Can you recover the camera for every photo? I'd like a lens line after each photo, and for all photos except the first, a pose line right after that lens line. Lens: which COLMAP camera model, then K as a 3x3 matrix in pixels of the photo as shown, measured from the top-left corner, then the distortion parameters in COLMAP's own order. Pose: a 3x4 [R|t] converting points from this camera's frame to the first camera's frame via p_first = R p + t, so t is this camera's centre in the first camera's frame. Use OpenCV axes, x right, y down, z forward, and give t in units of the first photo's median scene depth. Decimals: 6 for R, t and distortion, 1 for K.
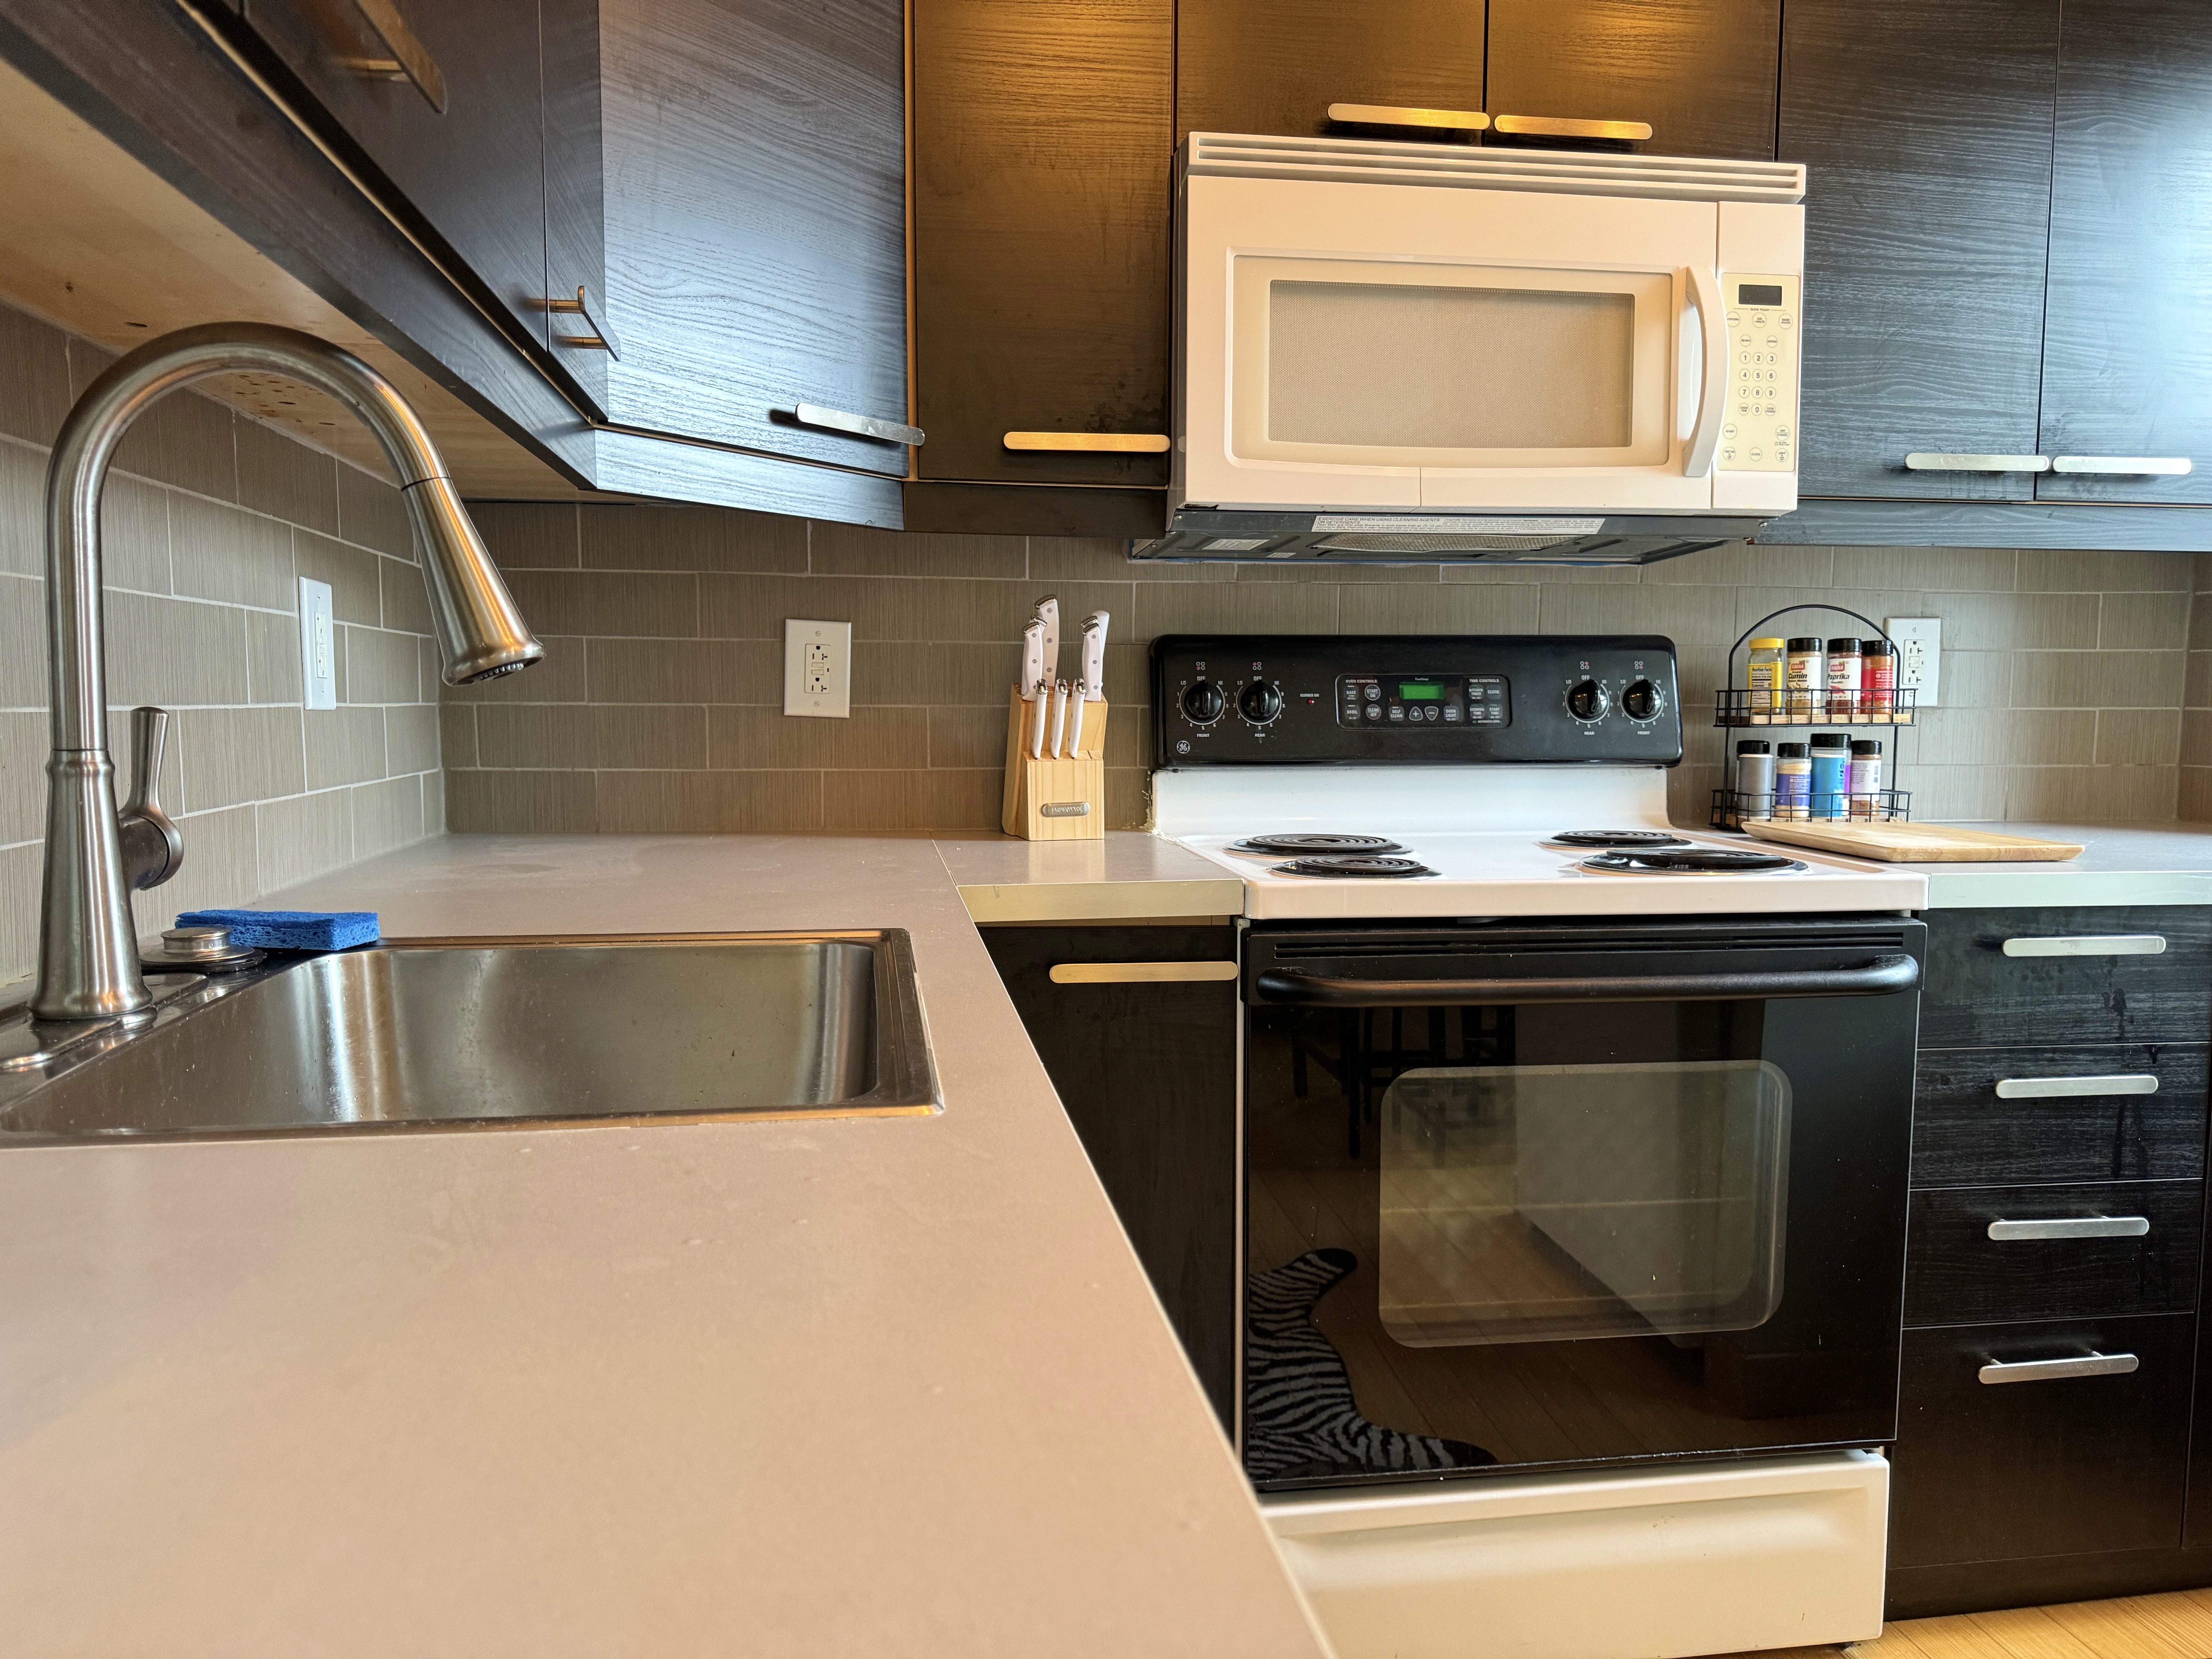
lens RADIAL K [[1556.9, 0, 1106.6], [0, 1556.9, 835.1], [0, 0, 1]] dist [0.083260, -0.132052]
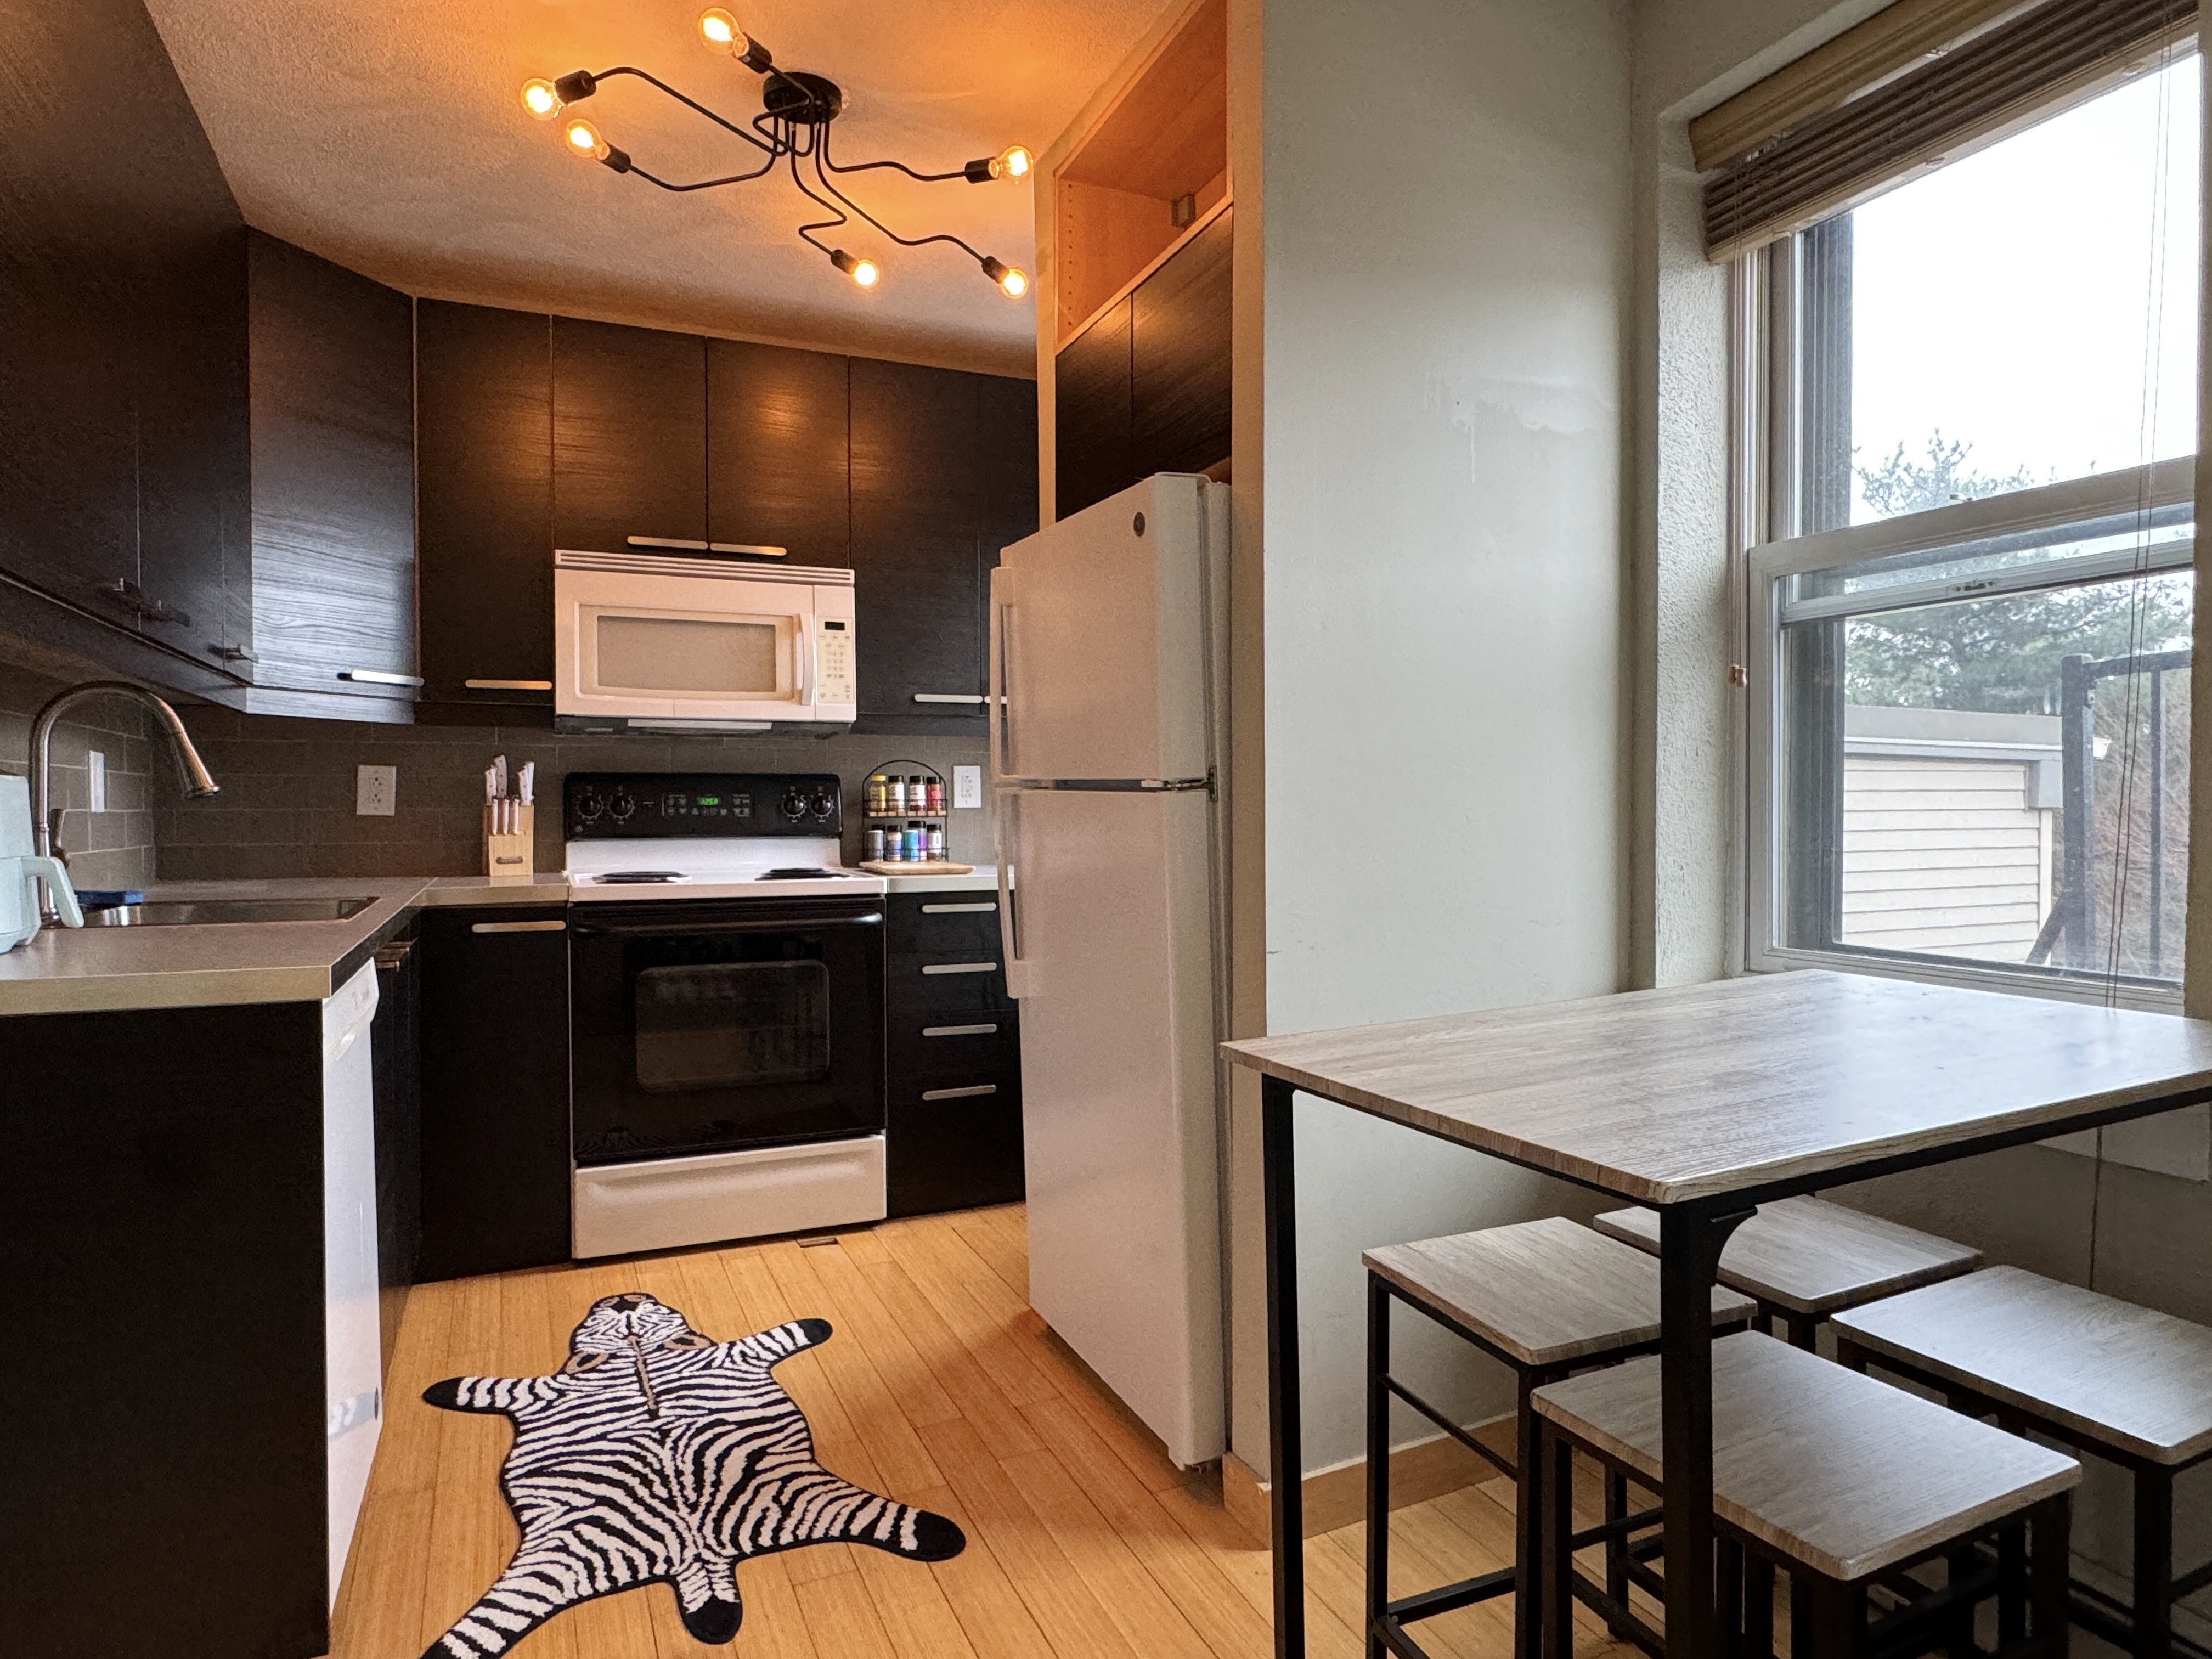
lens RADIAL K [[1281.4, 0, 1072.9], [0, 1281.4, 826.4], [0, 0, 1]] dist [0.002544, 0.003402]
pose [[0.970206, -0.008607, 0.242130, 0.279012], [0.026072, 0.997274, -0.069021, 0.073467], [-0.240876, 0.073277, 0.967786, -0.779654]]
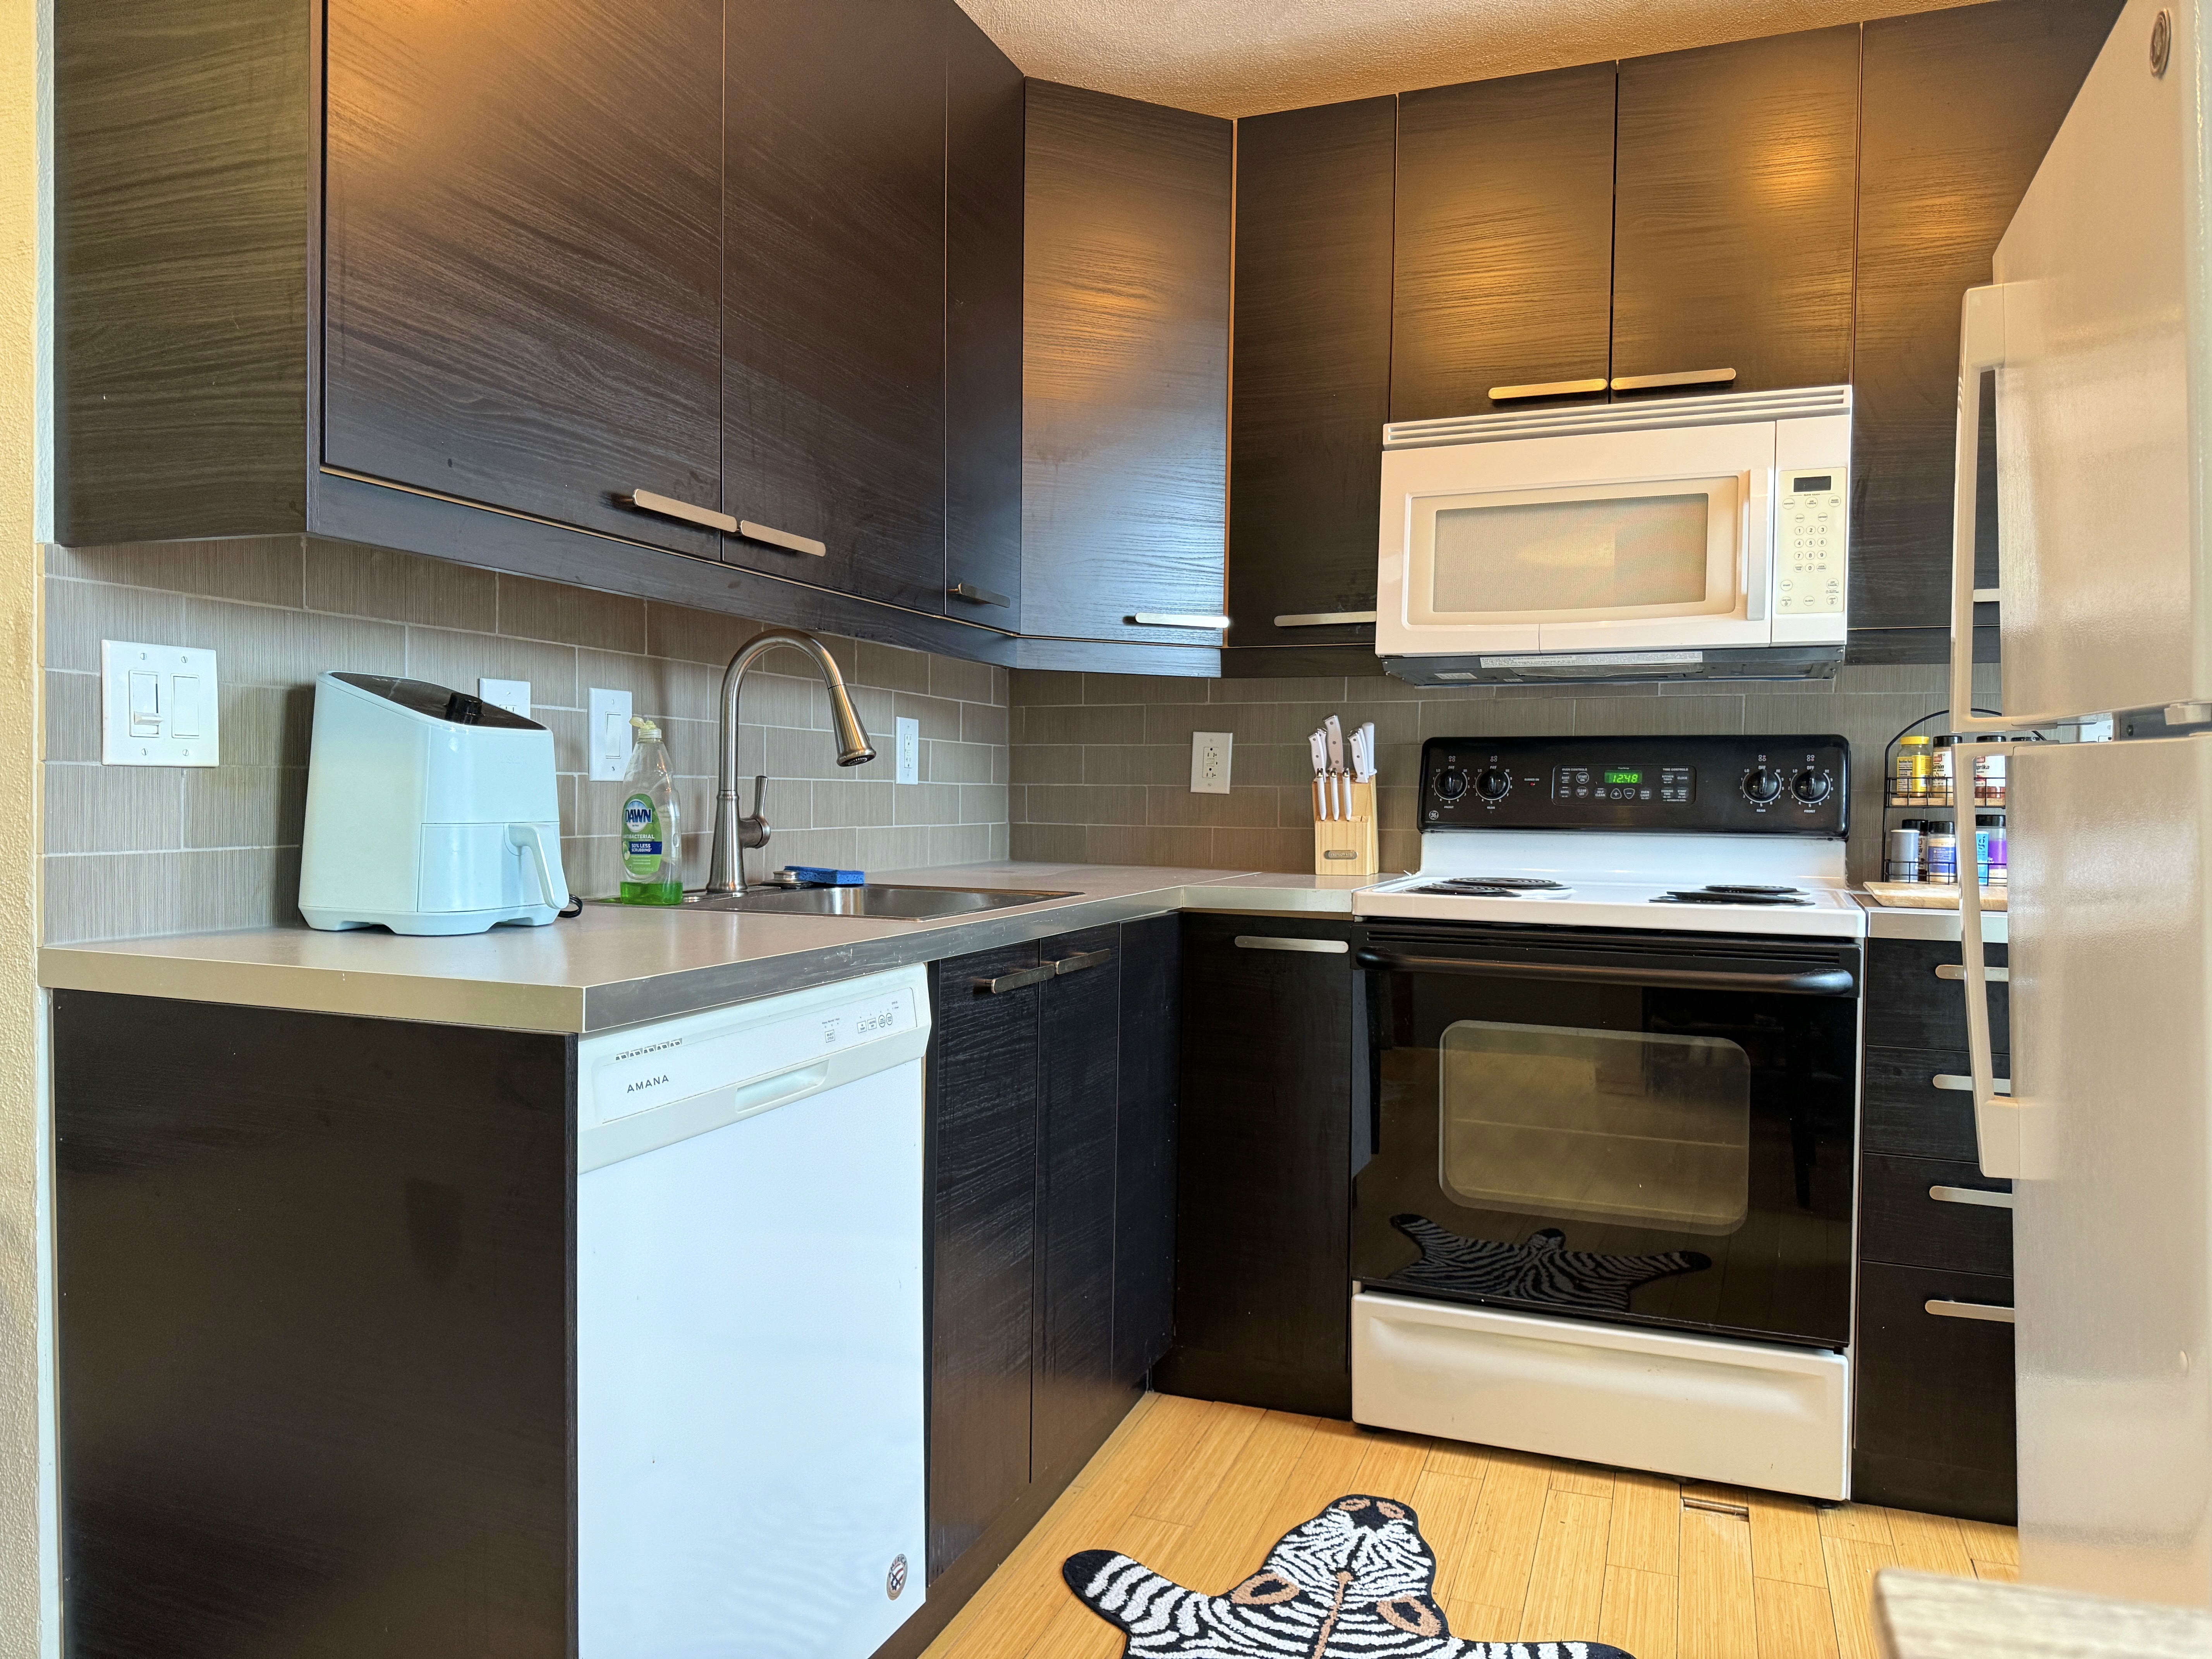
lens RADIAL K [[1556.9, 0, 1106.6], [0, 1556.9, 835.1], [0, 0, 1]] dist [0.083260, -0.132052]
pose [[0.863979, 0.020938, -0.503093, 0.539110], [-0.052945, 0.997374, -0.049415, 0.051362], [0.500737, 0.069330, 0.862818, -0.413654]]
